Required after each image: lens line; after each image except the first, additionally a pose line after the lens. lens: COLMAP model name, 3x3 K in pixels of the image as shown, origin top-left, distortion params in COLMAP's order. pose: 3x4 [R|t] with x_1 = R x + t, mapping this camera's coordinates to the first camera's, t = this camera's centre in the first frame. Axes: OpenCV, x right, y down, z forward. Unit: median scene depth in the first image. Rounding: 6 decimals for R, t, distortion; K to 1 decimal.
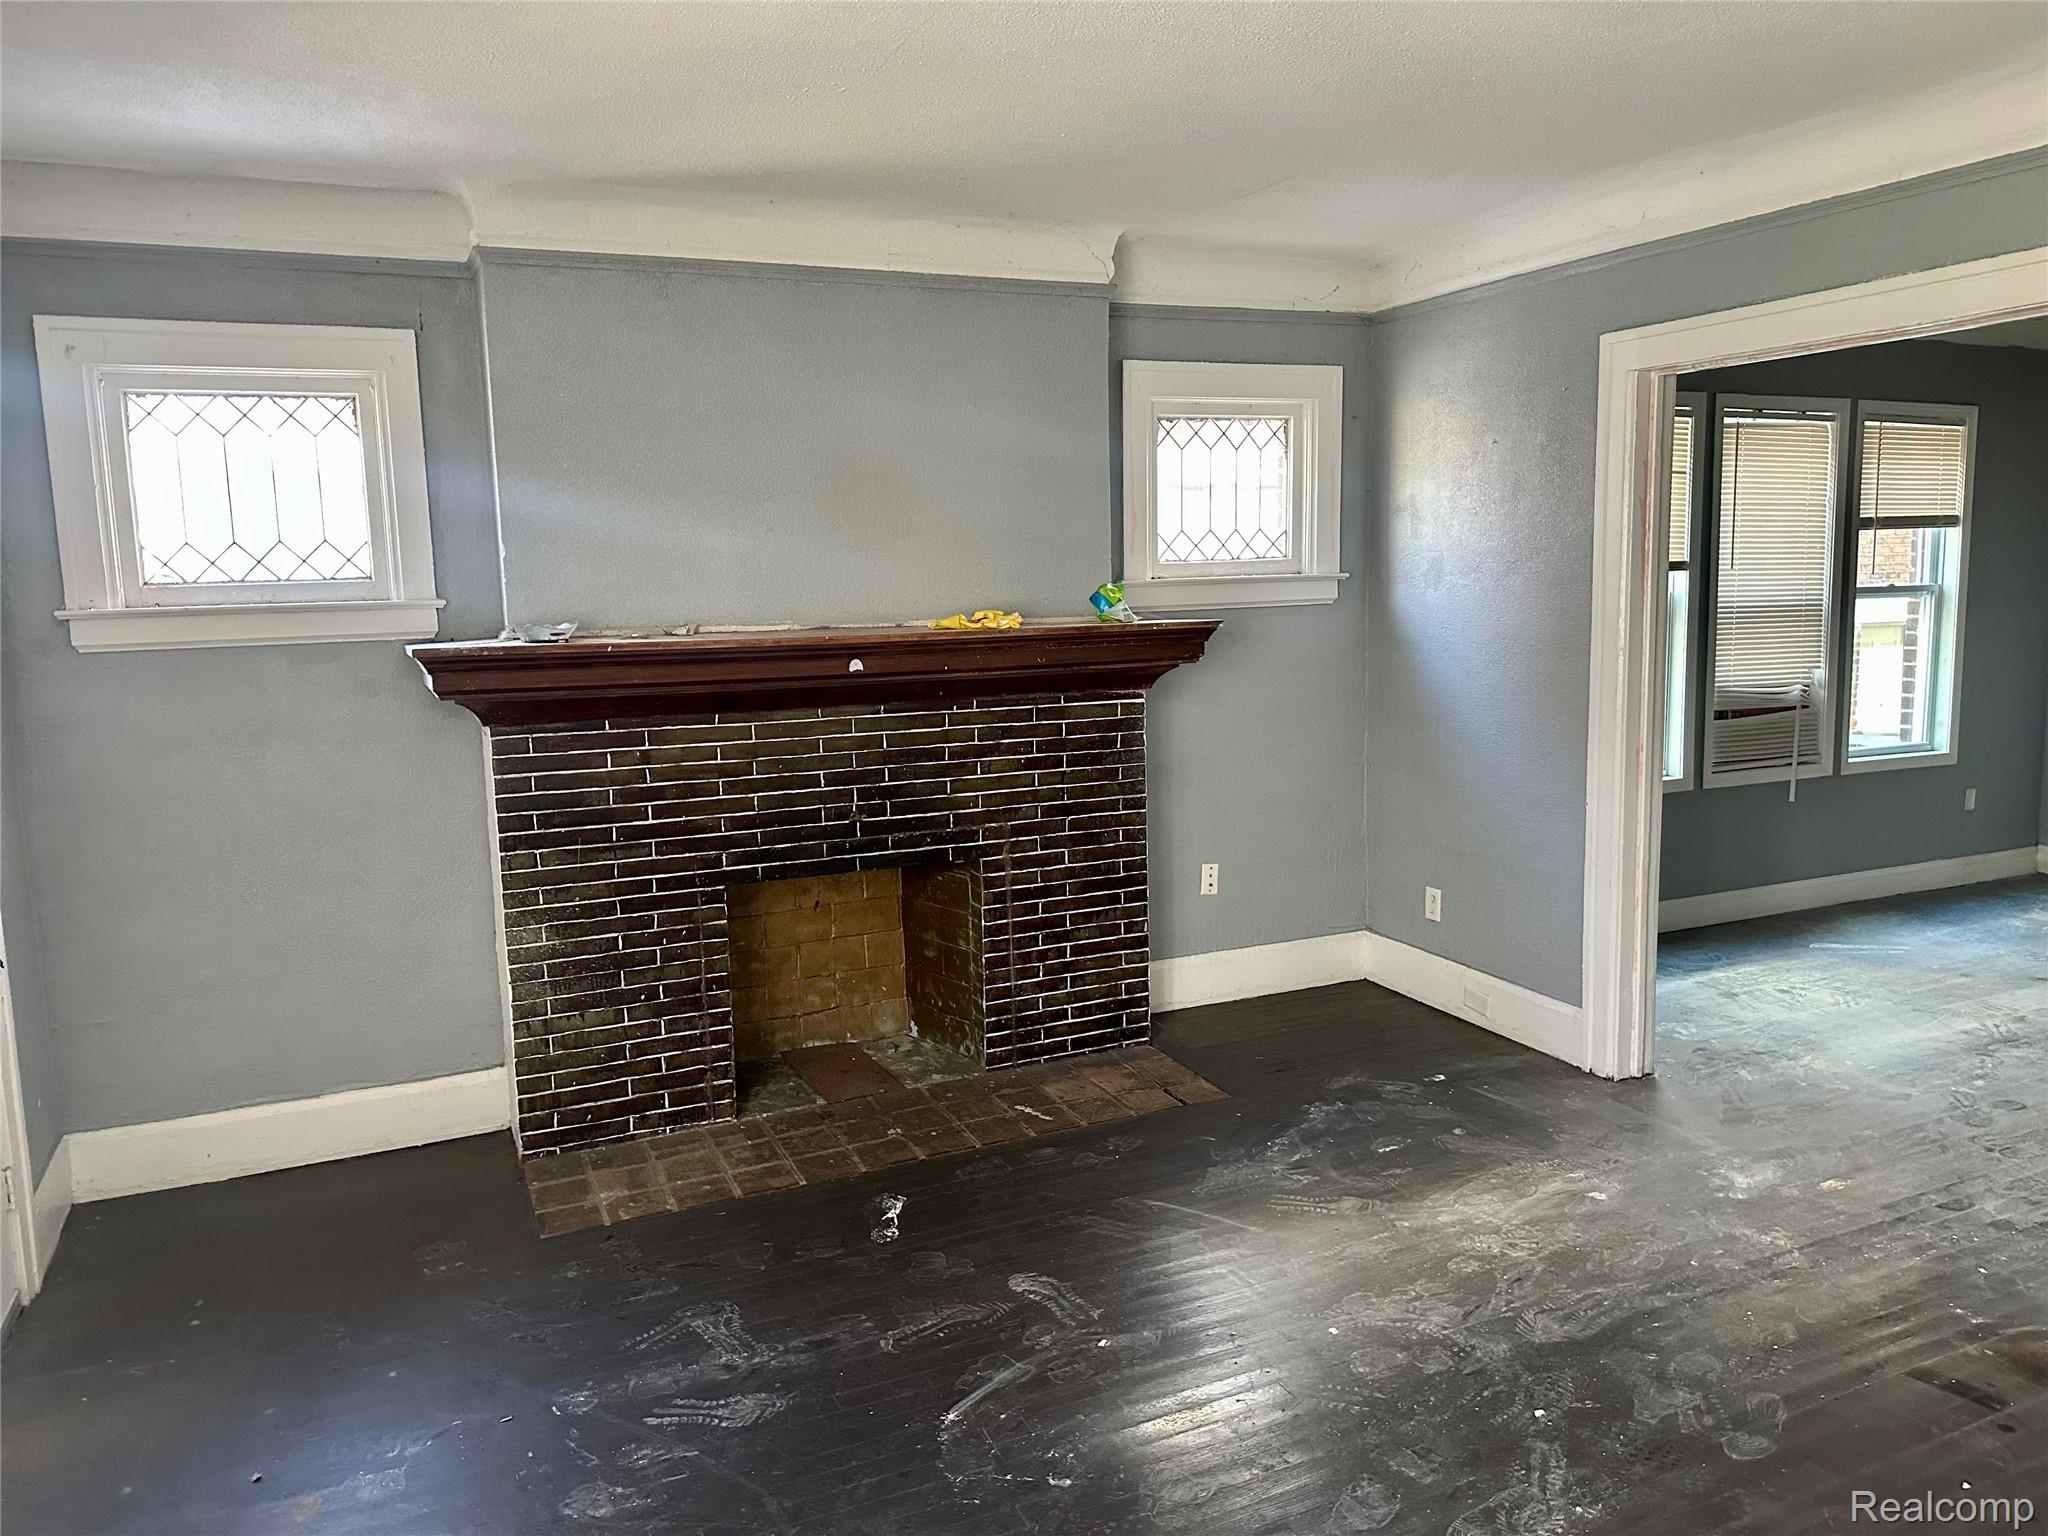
lens RADIAL K [[1457.2, 0, 1023.9], [0, 1457.2, 768.7], [0, 0, 1]] dist [0.053769, -0.041889]
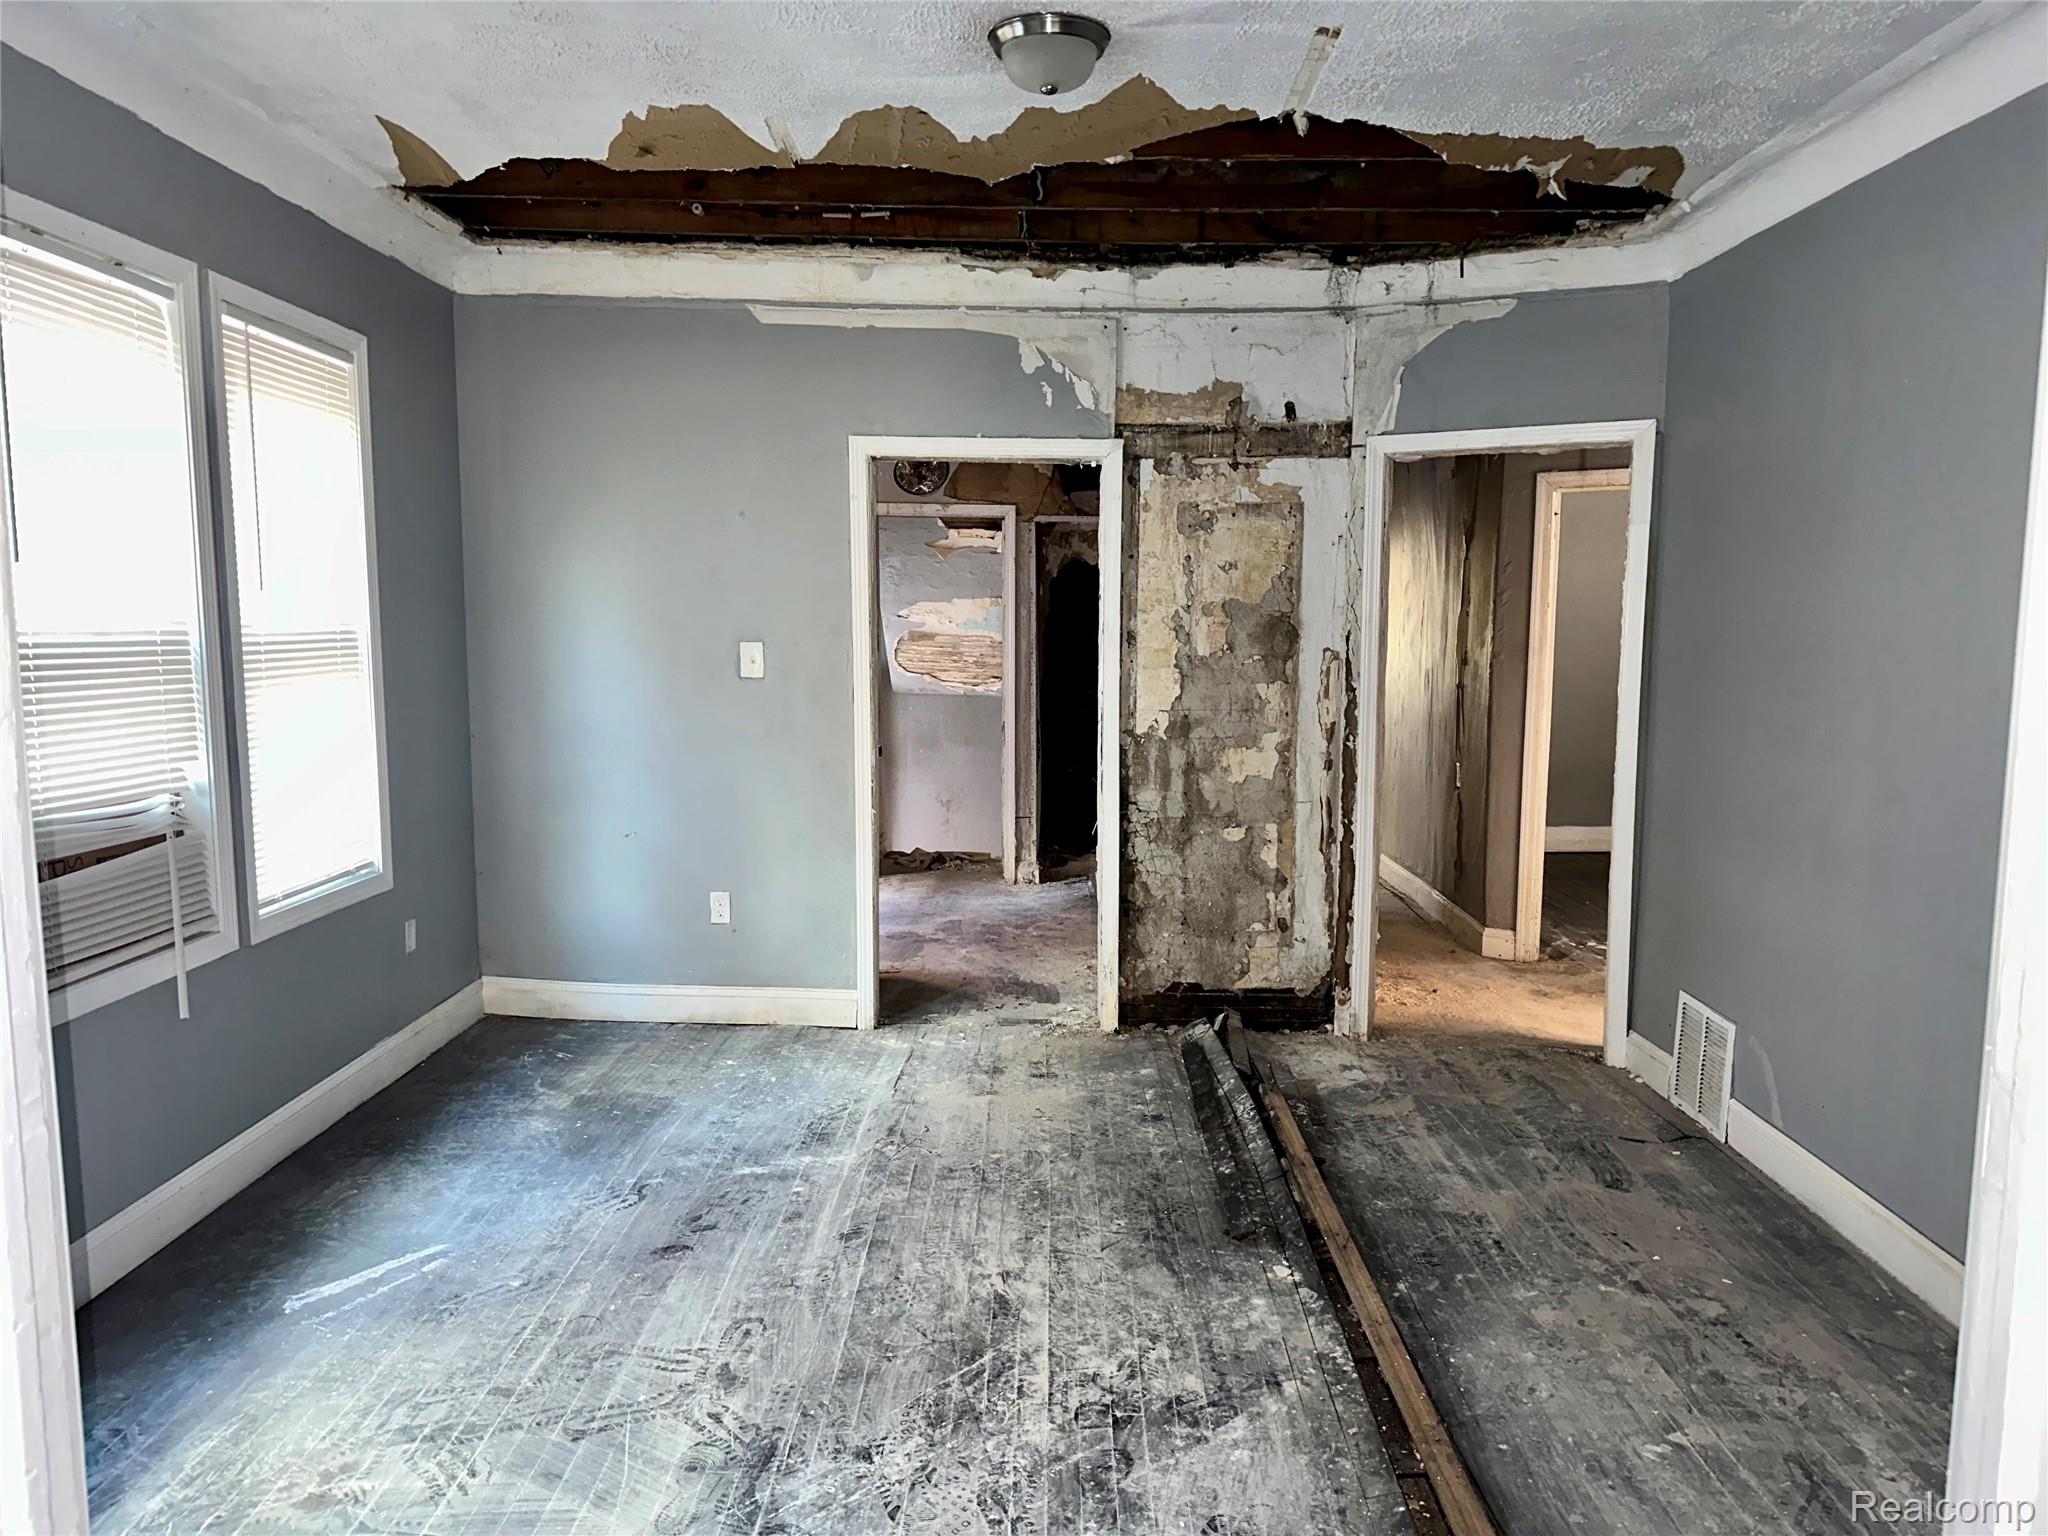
lens RADIAL K [[1457.2, 0, 1025.6], [0, 1457.2, 764.8], [0, 0, 1]] dist [0.053769, -0.041889]
pose [[0.427471, -0.075910, 0.900836, 0.236564], [0.101417, 0.994205, 0.035653, -0.070742], [-0.898322, 0.076120, 0.432692, 0.641765]]
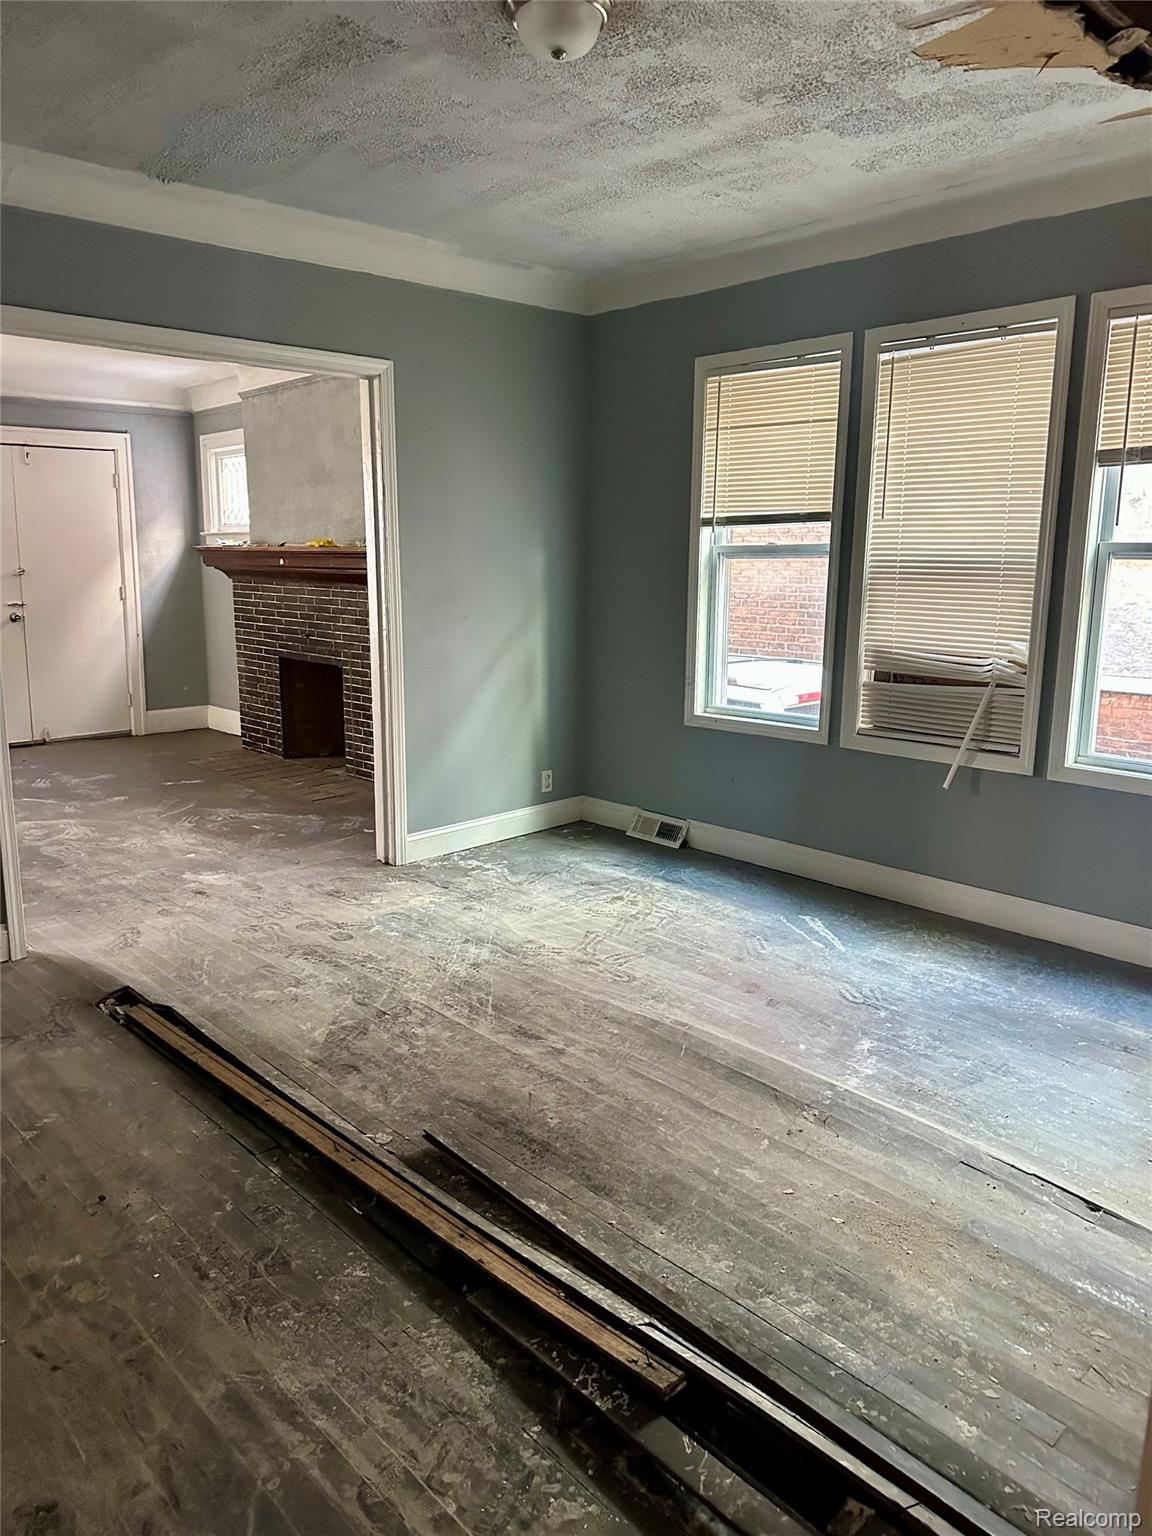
lens RADIAL K [[1092.9, 0, 589.2], [0, 1092.9, 771.0], [0, 0, 1]] dist [0.053769, -0.041889]
pose [[0.321909, 0.204423, -0.924438, 1.353470], [-0.138999, 0.976036, 0.167431, -0.087260], [0.936512, 0.074599, 0.342609, 0.737642]]
